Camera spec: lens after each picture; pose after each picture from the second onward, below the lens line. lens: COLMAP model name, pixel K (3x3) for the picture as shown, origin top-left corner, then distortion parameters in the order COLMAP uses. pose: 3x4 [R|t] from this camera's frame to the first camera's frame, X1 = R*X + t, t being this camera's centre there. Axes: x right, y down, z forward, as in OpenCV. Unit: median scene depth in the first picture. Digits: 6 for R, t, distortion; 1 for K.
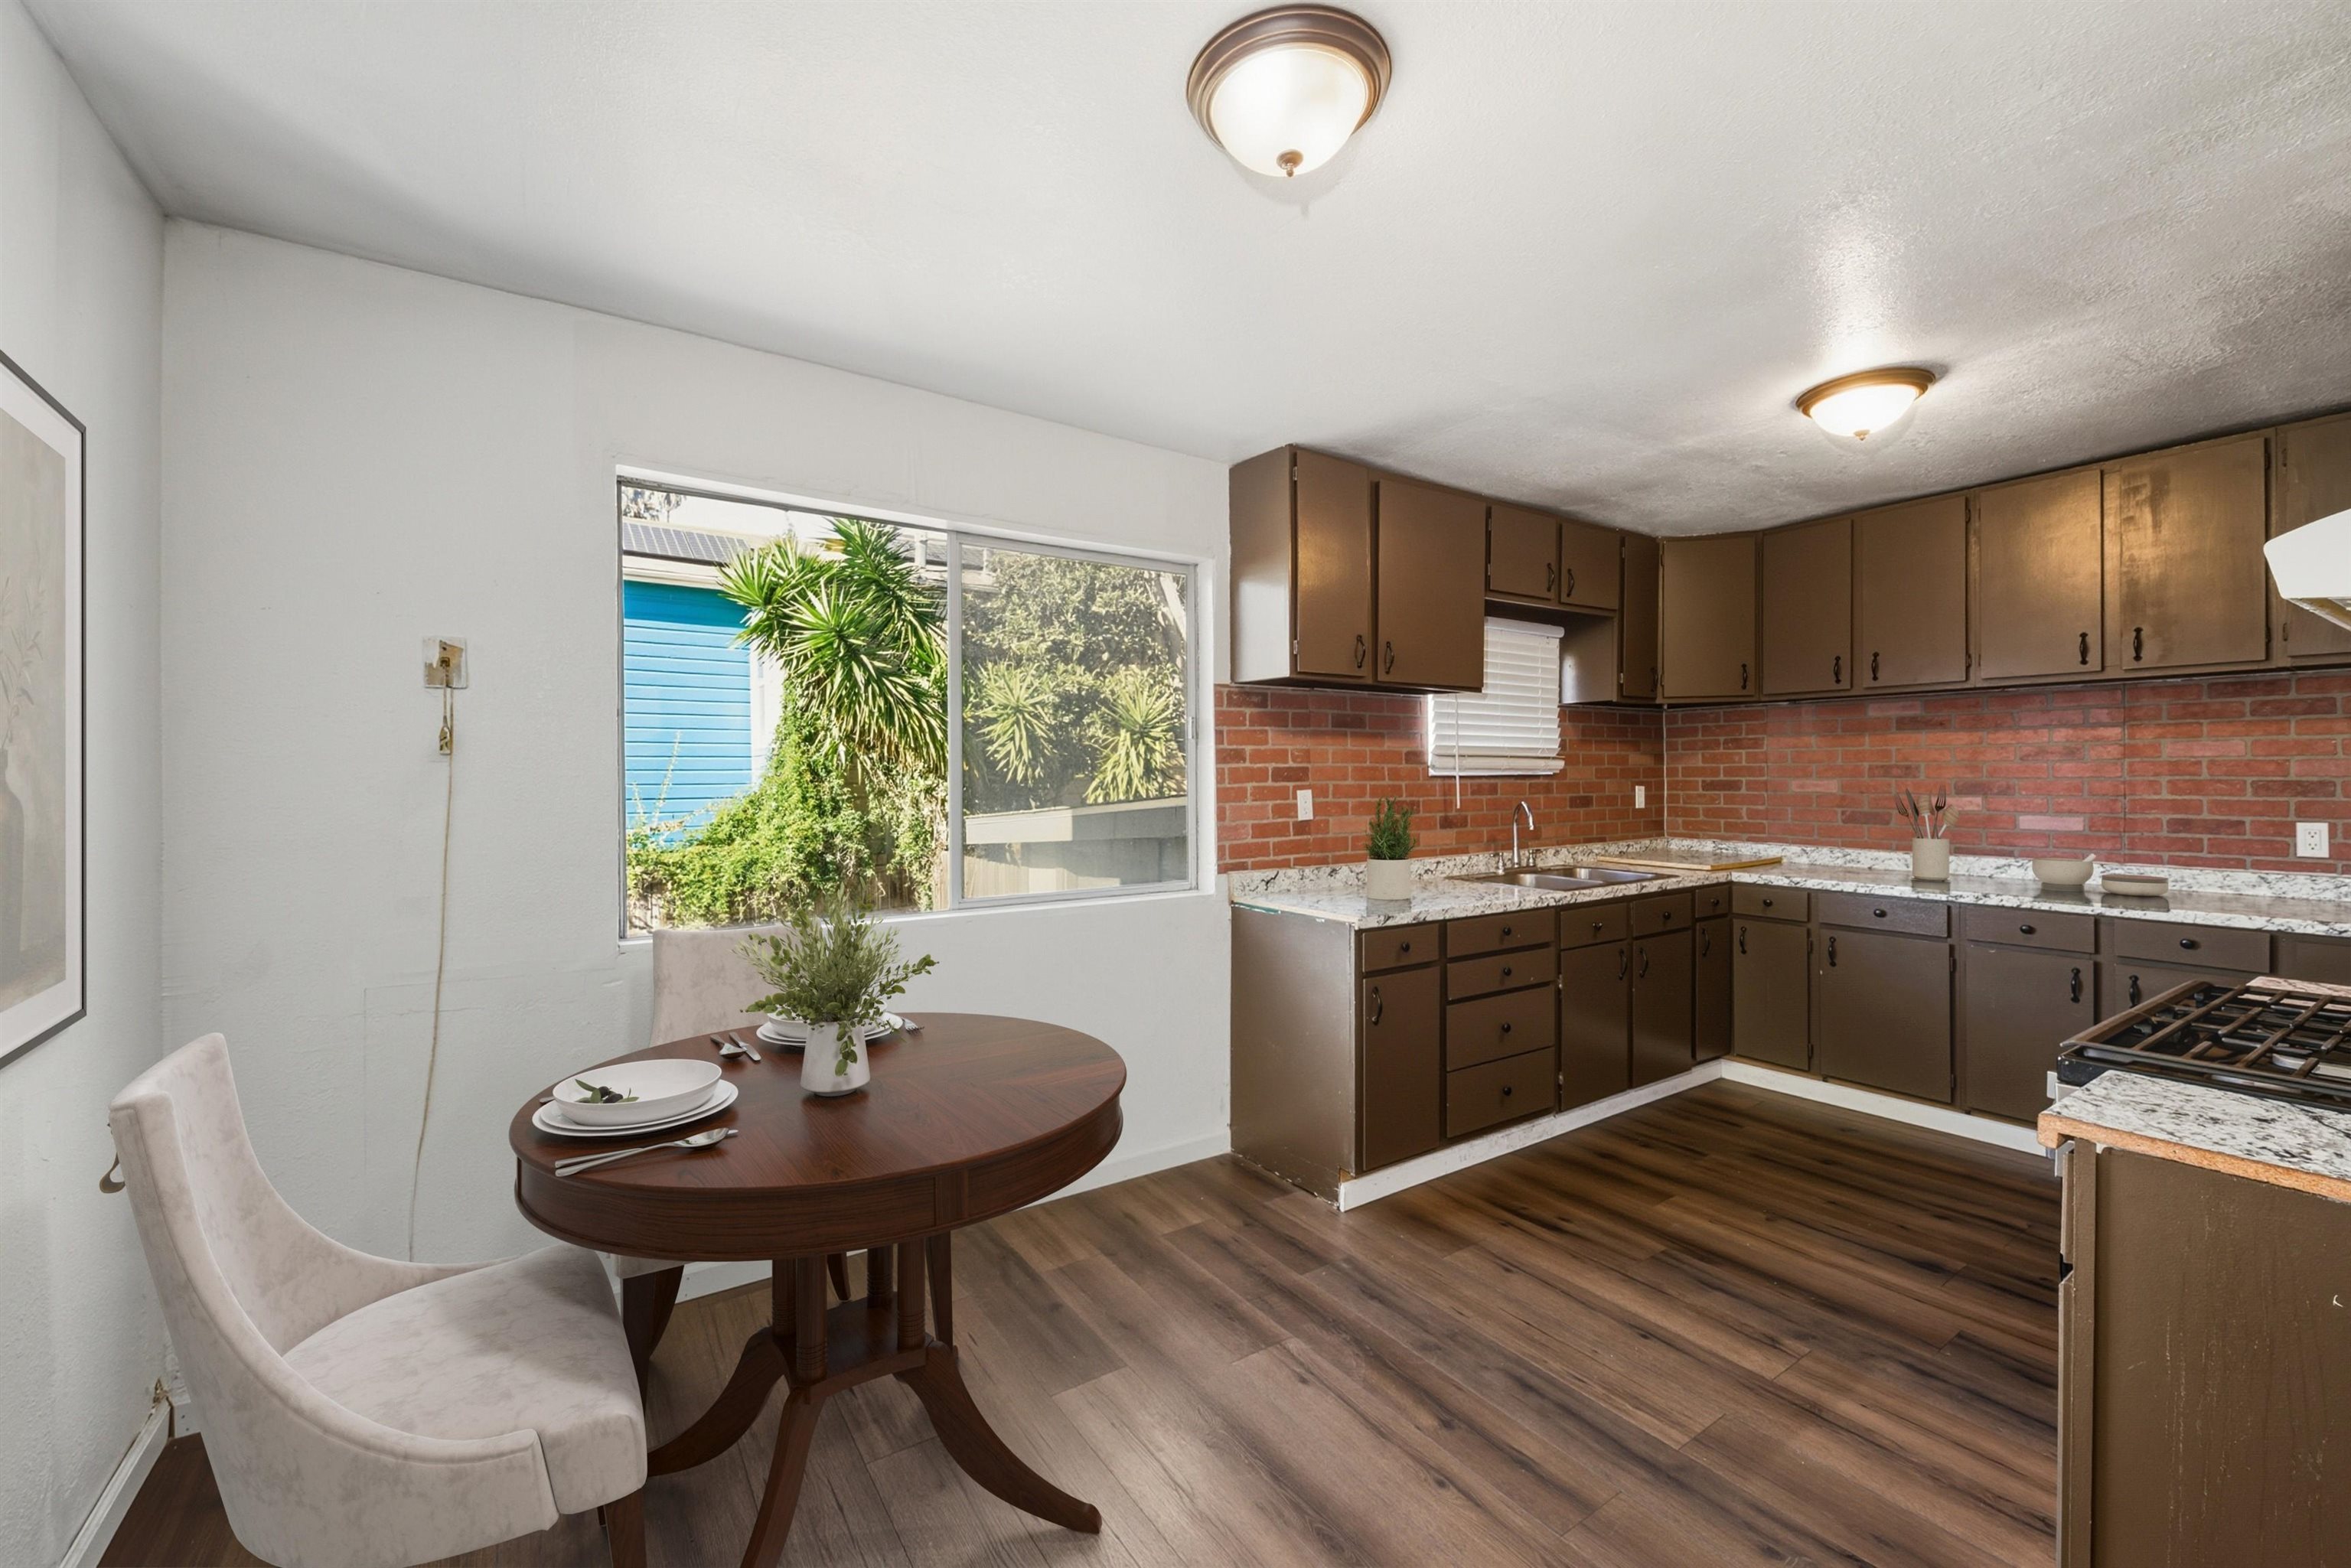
lens RADIAL K [[1058.0, 0, 1175.5], [0, 1058.0, 784.0], [0, 0, 1]] dist [0.018835, 0.000056]
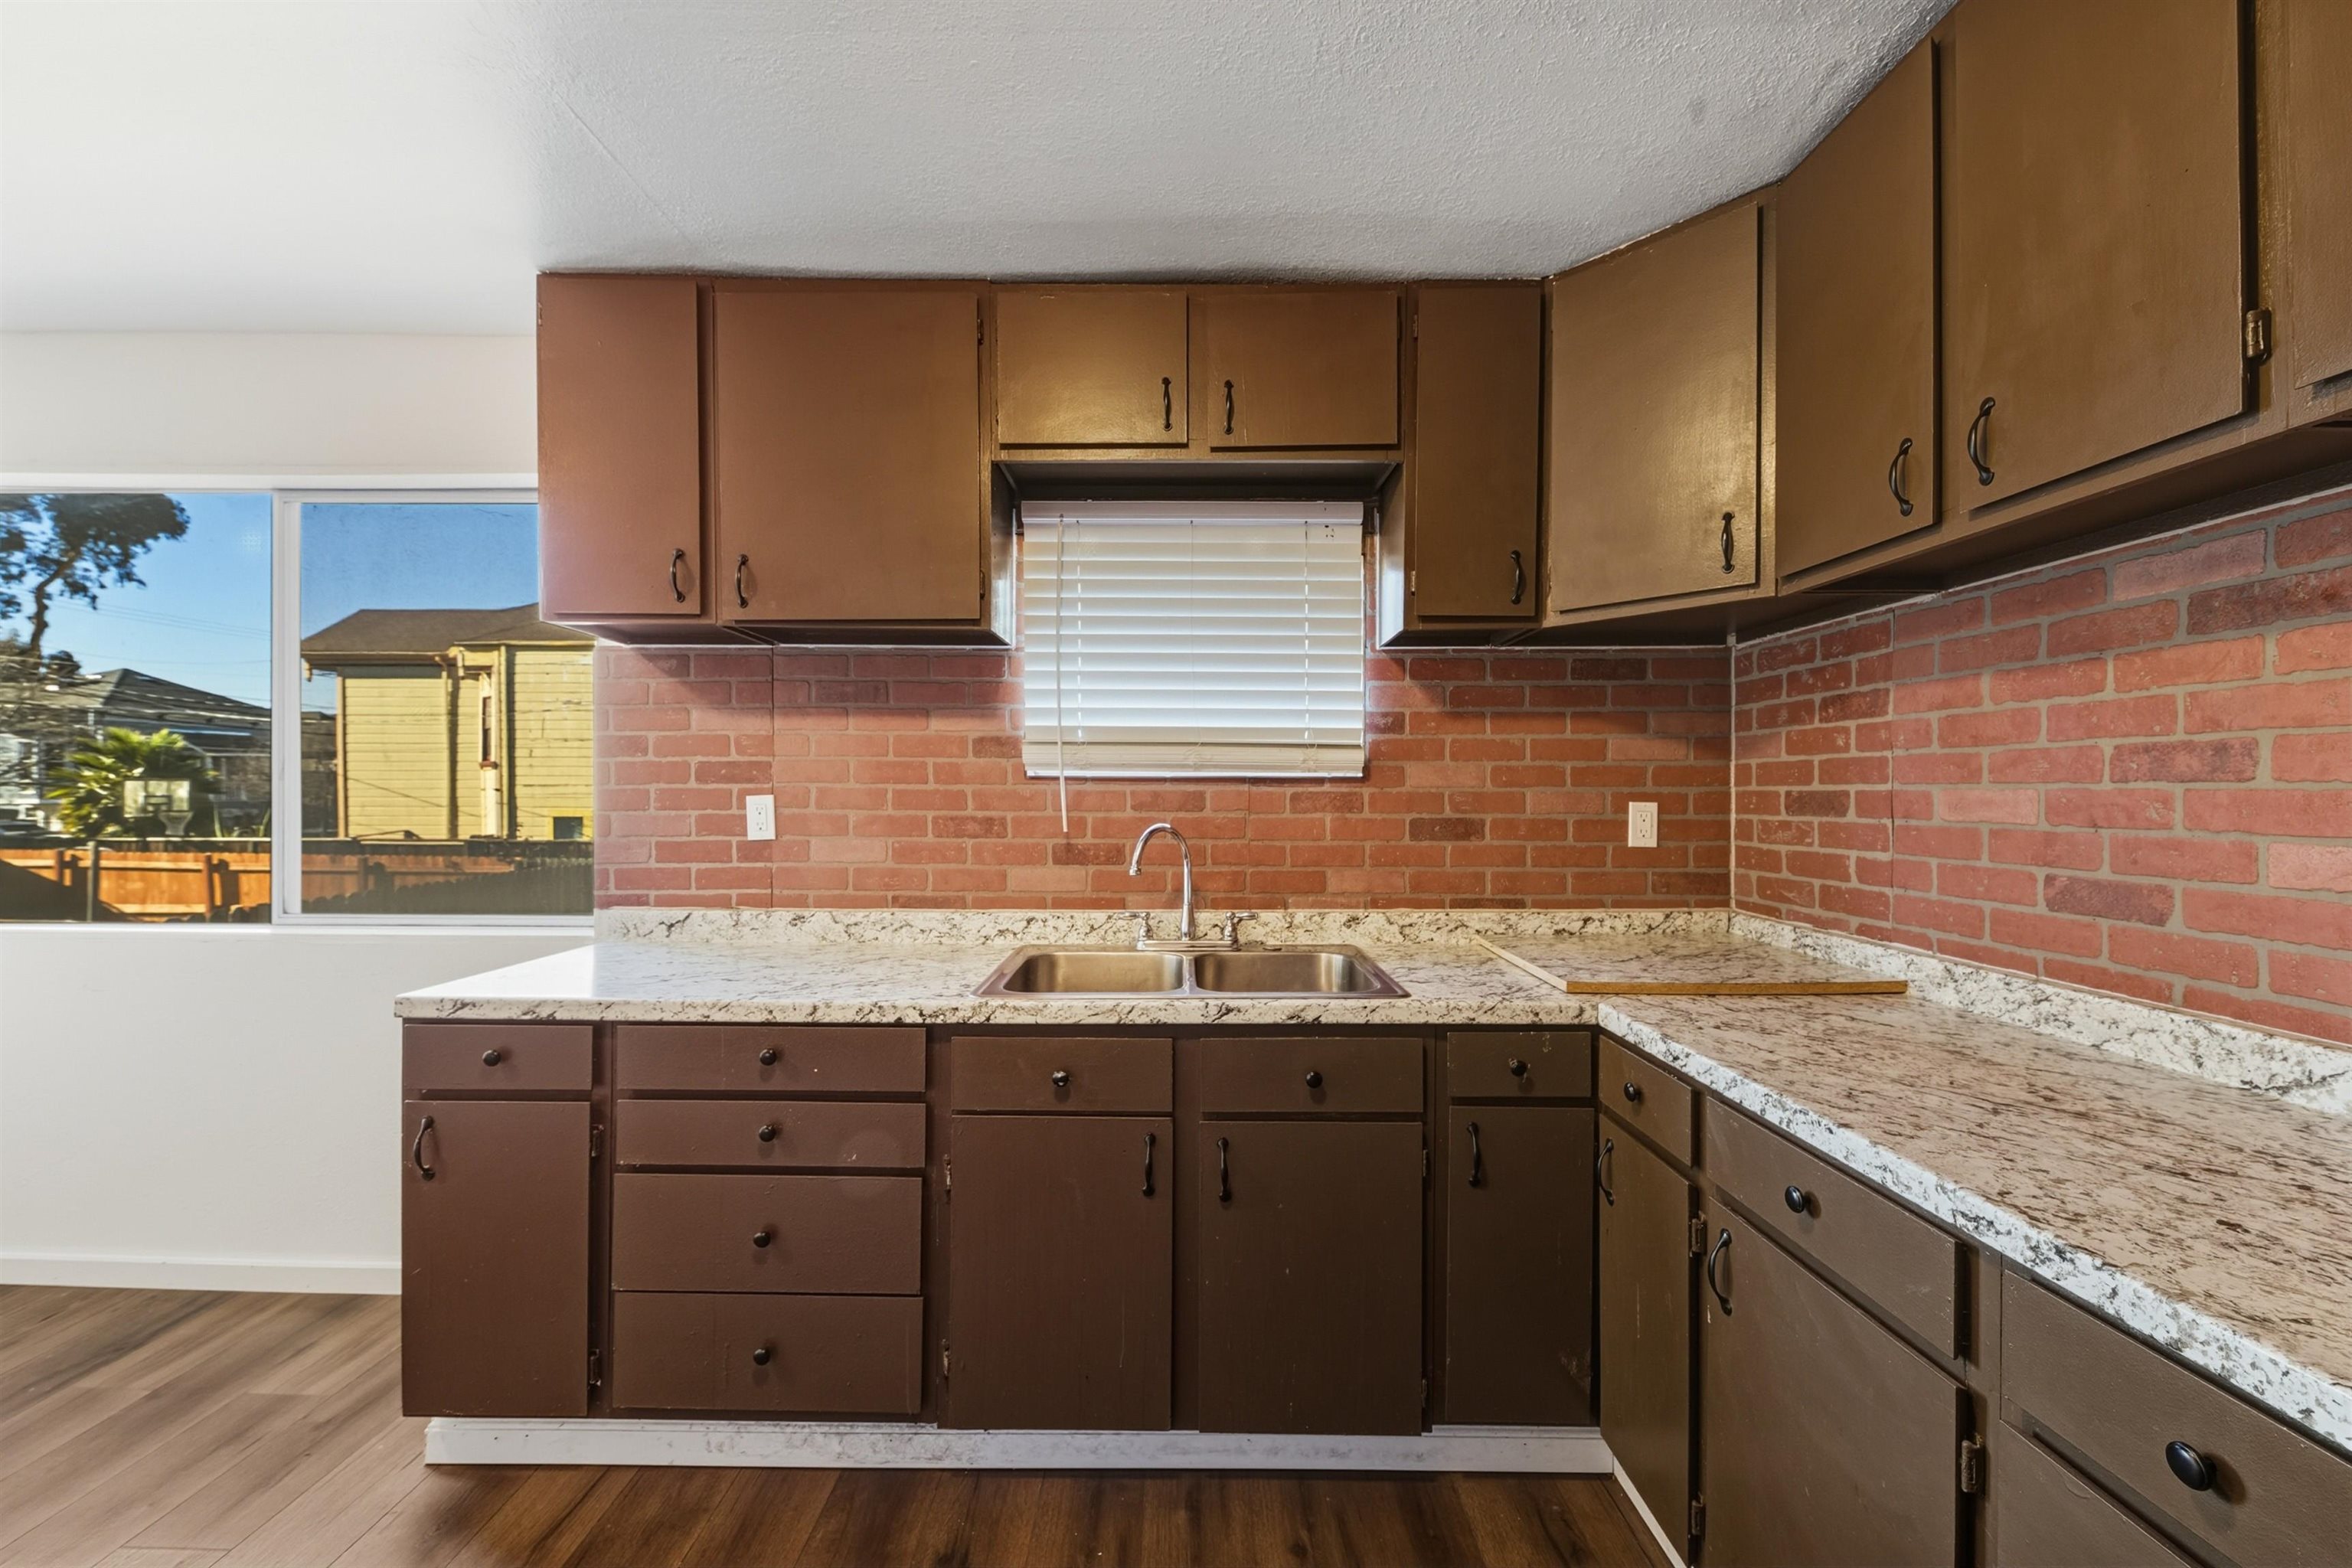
lens RADIAL K [[943.6, 0, 1176.8], [0, 943.6, 793.8], [0, 0, 1]] dist [-0.000073, -0.000053]
pose [[0.796154, 0.008258, -0.605038, 0.615265], [-0.013324, 0.999904, -0.003885, 0.003014], [0.604947, 0.011155, 0.796187, 0.597186]]
